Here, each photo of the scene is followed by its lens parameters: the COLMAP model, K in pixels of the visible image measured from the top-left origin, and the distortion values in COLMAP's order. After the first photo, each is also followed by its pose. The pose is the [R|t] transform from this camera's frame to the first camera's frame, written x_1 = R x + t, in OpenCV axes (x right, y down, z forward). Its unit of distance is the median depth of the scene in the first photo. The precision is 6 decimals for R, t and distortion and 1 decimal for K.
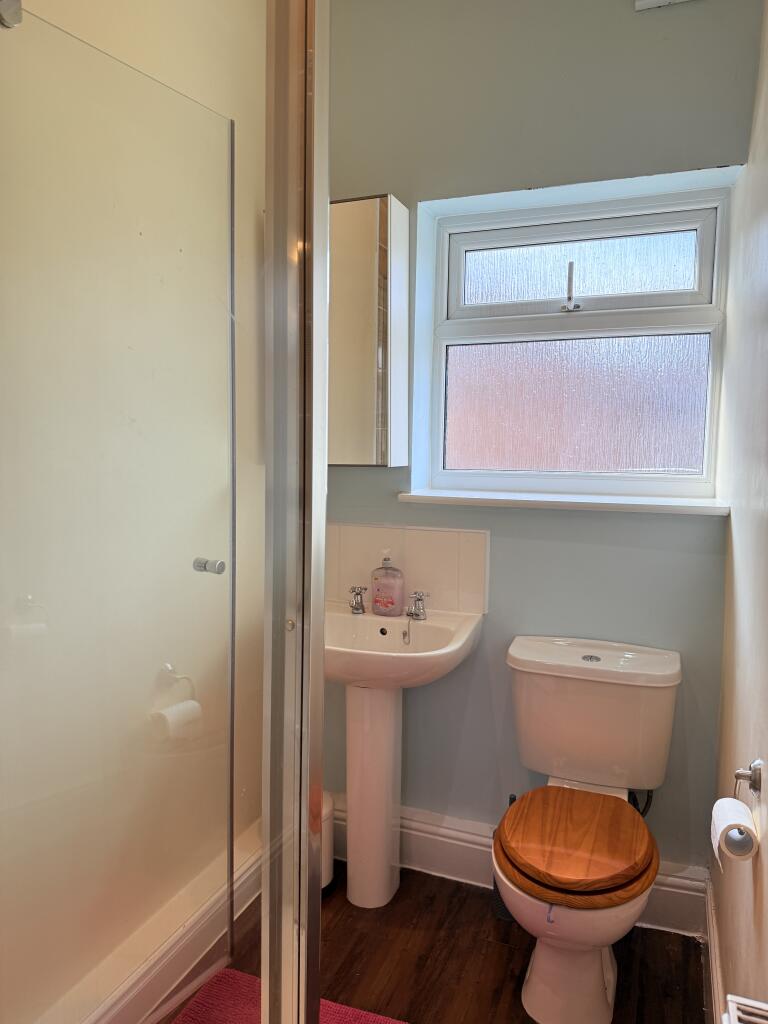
lens RADIAL K [[716.5, 0, 379.5], [0, 716.5, 507.6], [0, 0, 1]] dist [0.002376, -0.027885]
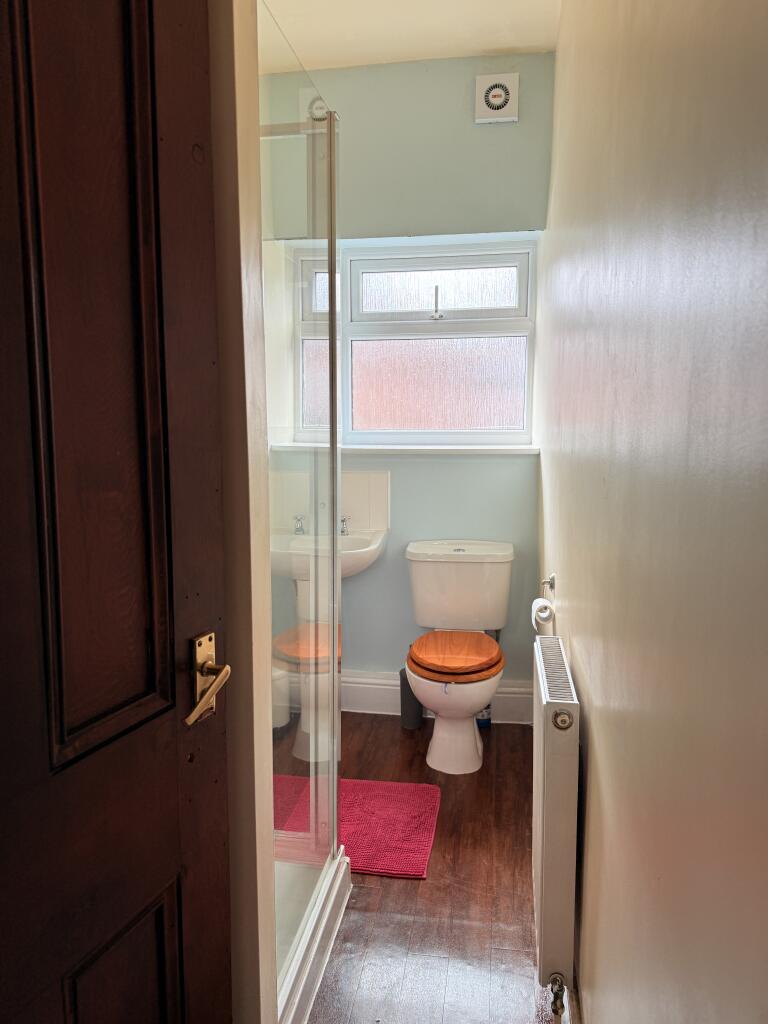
lens RADIAL K [[716.5, 0, 386.6], [0, 716.5, 511.2], [0, 0, 1]] dist [0.002376, -0.027885]
pose [[0.974163, -0.042429, 0.221826, -0.198568], [0.034171, 0.998577, 0.040935, 0.060411], [-0.223248, -0.032298, 0.974227, -0.470347]]
